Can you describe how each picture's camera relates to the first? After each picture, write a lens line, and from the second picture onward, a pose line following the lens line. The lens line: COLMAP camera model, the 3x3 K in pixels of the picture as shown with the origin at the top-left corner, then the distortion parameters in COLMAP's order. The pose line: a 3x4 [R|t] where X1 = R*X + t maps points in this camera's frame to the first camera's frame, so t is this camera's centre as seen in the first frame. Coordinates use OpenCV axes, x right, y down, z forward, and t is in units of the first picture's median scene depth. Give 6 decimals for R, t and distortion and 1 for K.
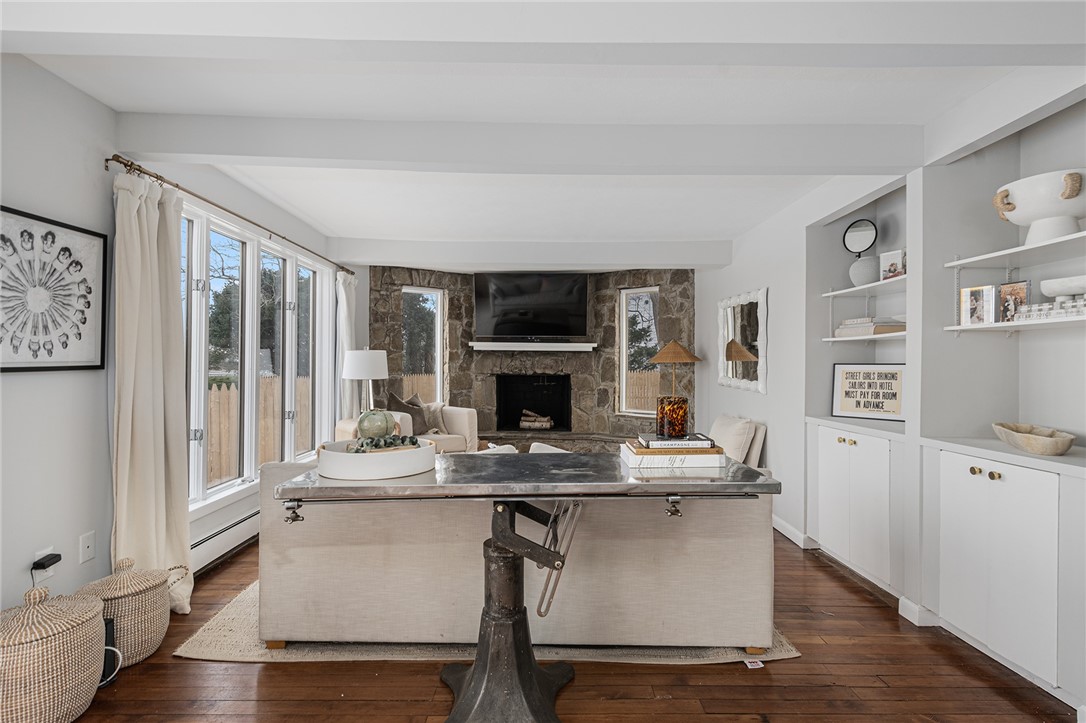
lens RADIAL K [[527.5, 0, 537.7], [0, 527.5, 372.9], [0, 0, 1]] dist [0.013718, -0.000323]
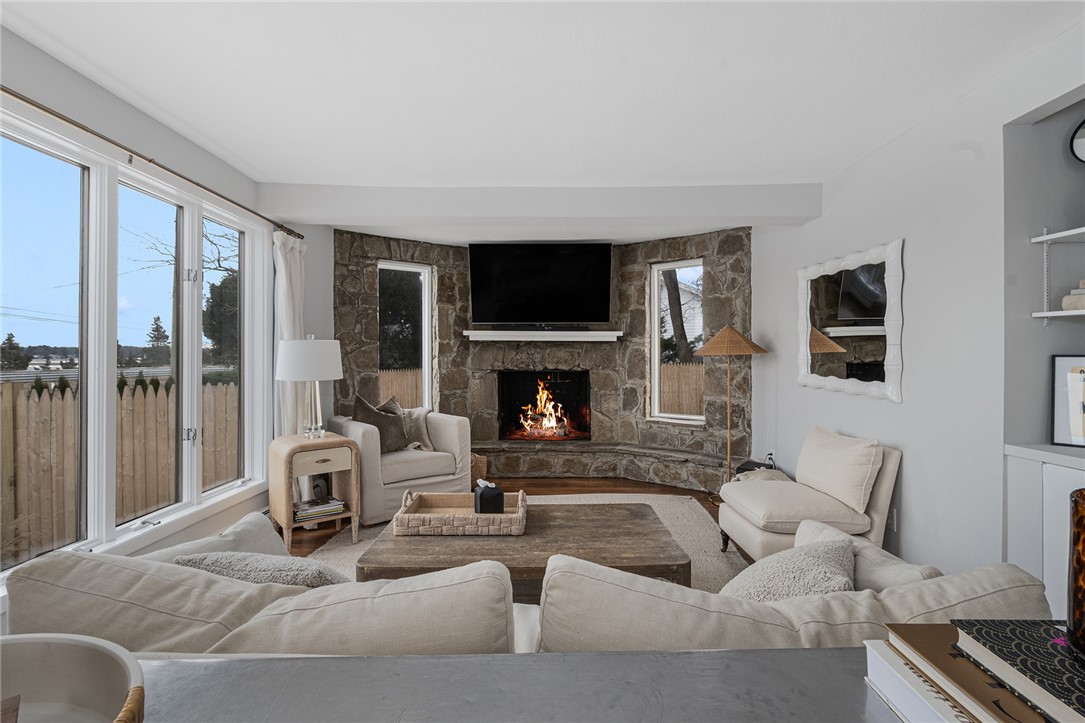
lens RADIAL K [[516.7, 0, 542.5], [0, 516.7, 361.5], [0, 0, 1]] dist [0.000874, -0.000777]
pose [[0.999969, -0.005046, -0.006114, -0.005167], [0.004995, 0.999952, -0.008384, -0.004386], [0.006156, 0.008353, 0.999946, 0.213763]]
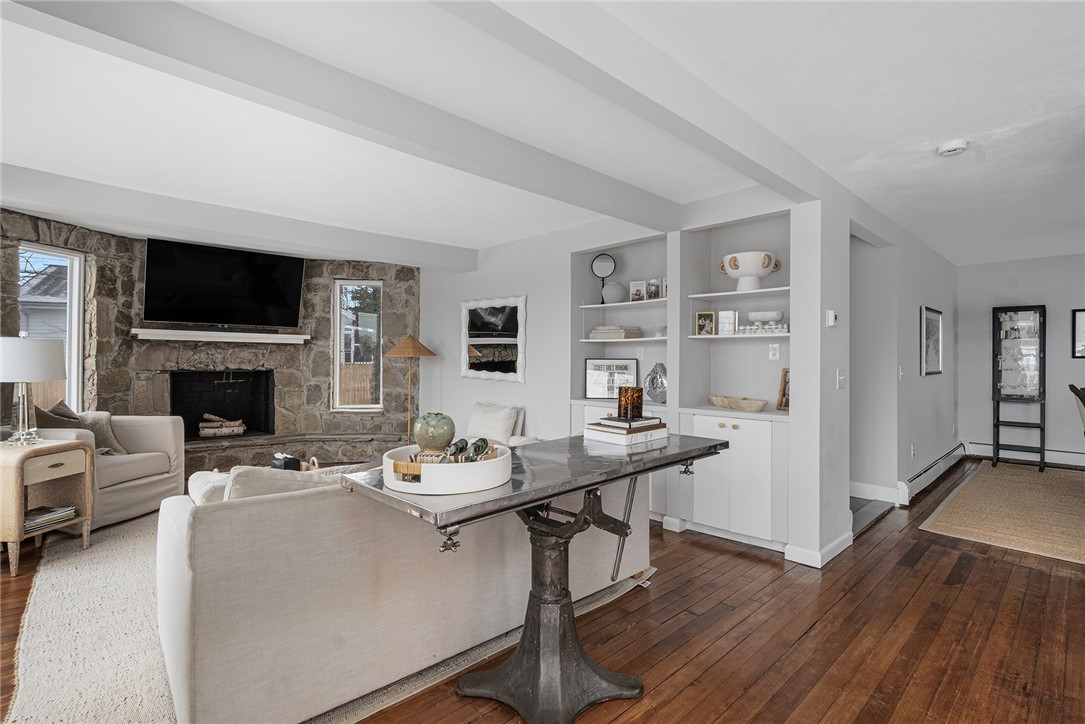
lens RADIAL K [[516.7, 0, 542.5], [0, 516.7, 362.0], [0, 0, 1]] dist [0.000874, -0.000777]
pose [[0.730894, -0.004695, 0.682474, -0.206201], [0.009154, 0.999954, -0.002925, -0.003409], [-0.682429, 0.008385, 0.730904, 0.066548]]
